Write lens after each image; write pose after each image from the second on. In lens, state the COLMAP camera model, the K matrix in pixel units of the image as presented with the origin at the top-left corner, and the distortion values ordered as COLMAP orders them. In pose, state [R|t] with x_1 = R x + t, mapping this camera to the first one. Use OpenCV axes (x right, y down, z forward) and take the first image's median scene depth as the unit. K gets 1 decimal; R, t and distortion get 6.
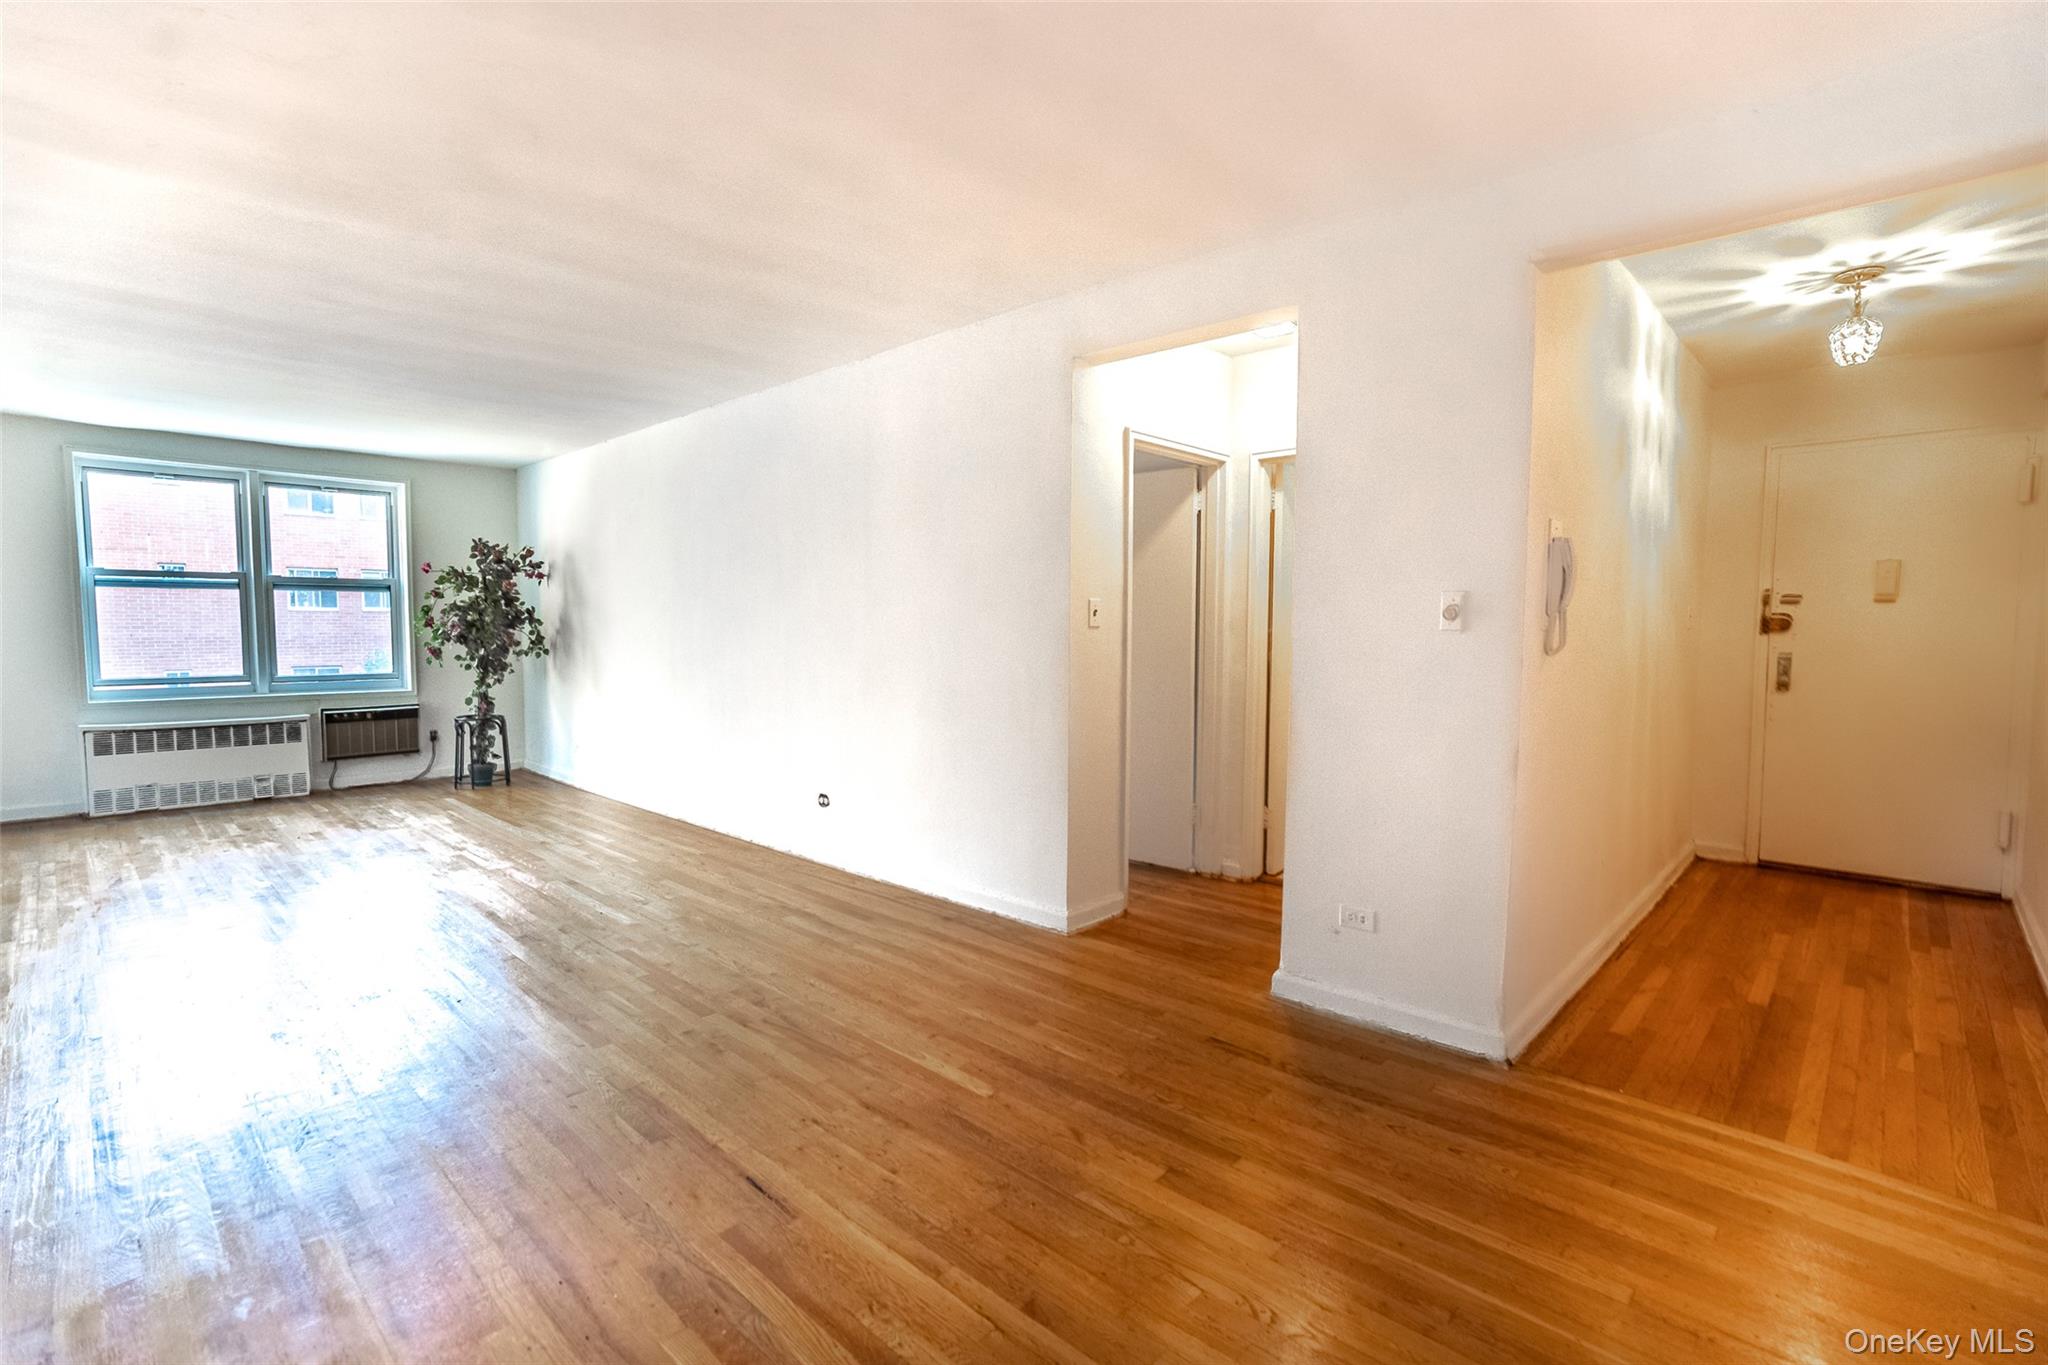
lens RADIAL K [[974.0, 0, 1024.0], [0, 974.0, 682.5], [0, 0, 1]] dist [-0.059737, 0.000126]
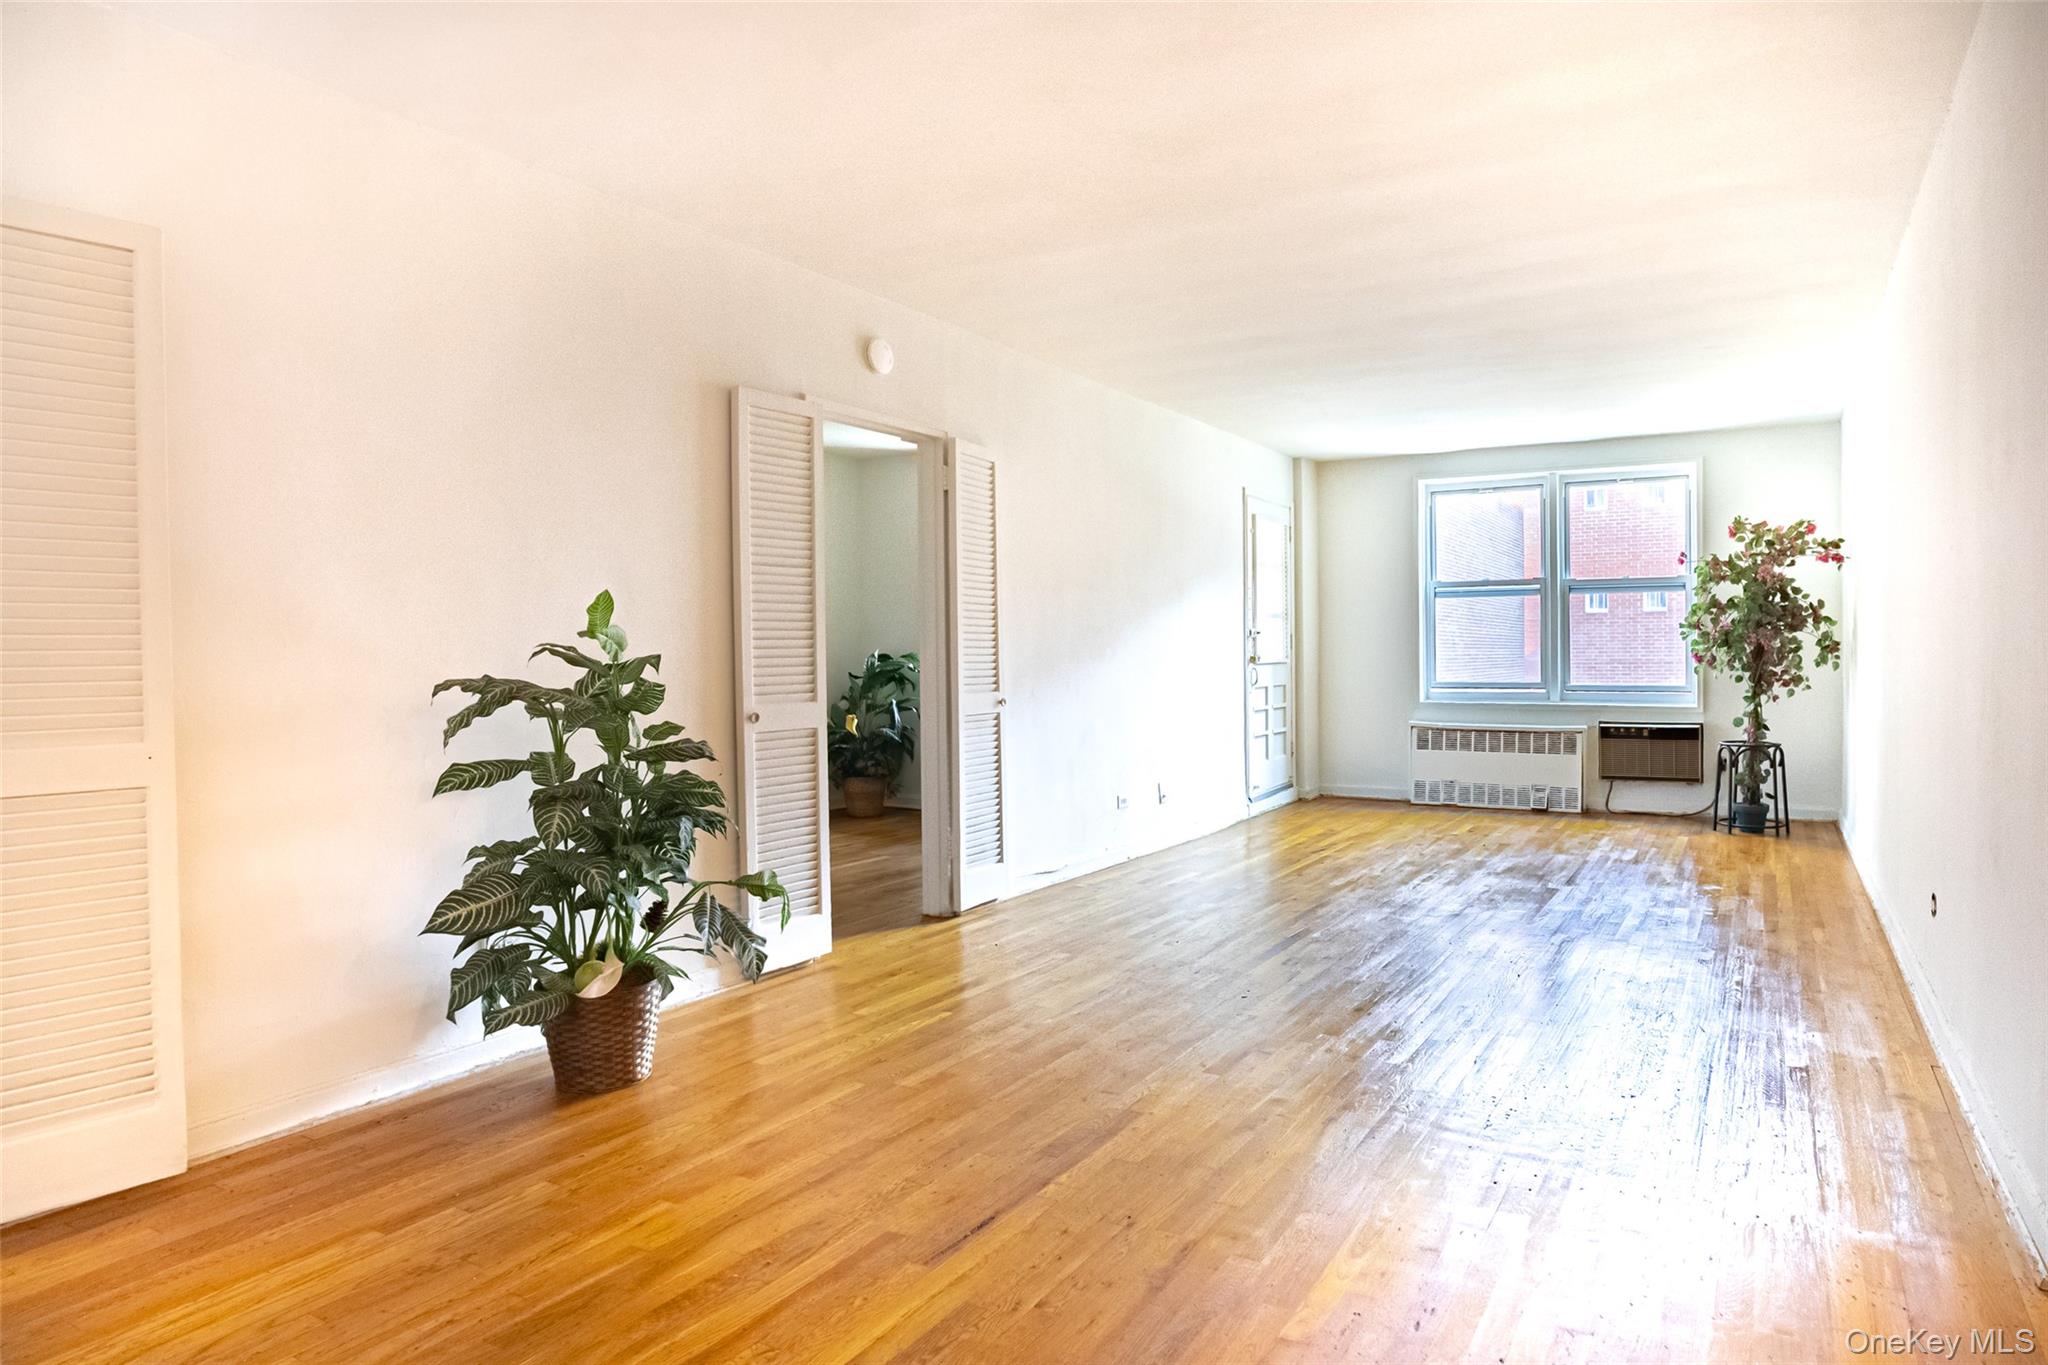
lens RADIAL K [[1125.6, 0, 1031.7], [0, 1125.6, 651.8], [0, 0, 1]] dist [-0.000146, -0.000211]
pose [[0.219330, -0.001343, -0.975650, 0.203464], [-0.052444, 0.998537, -0.013164, 0.004004], [0.974240, 0.054054, 0.218939, 0.219338]]
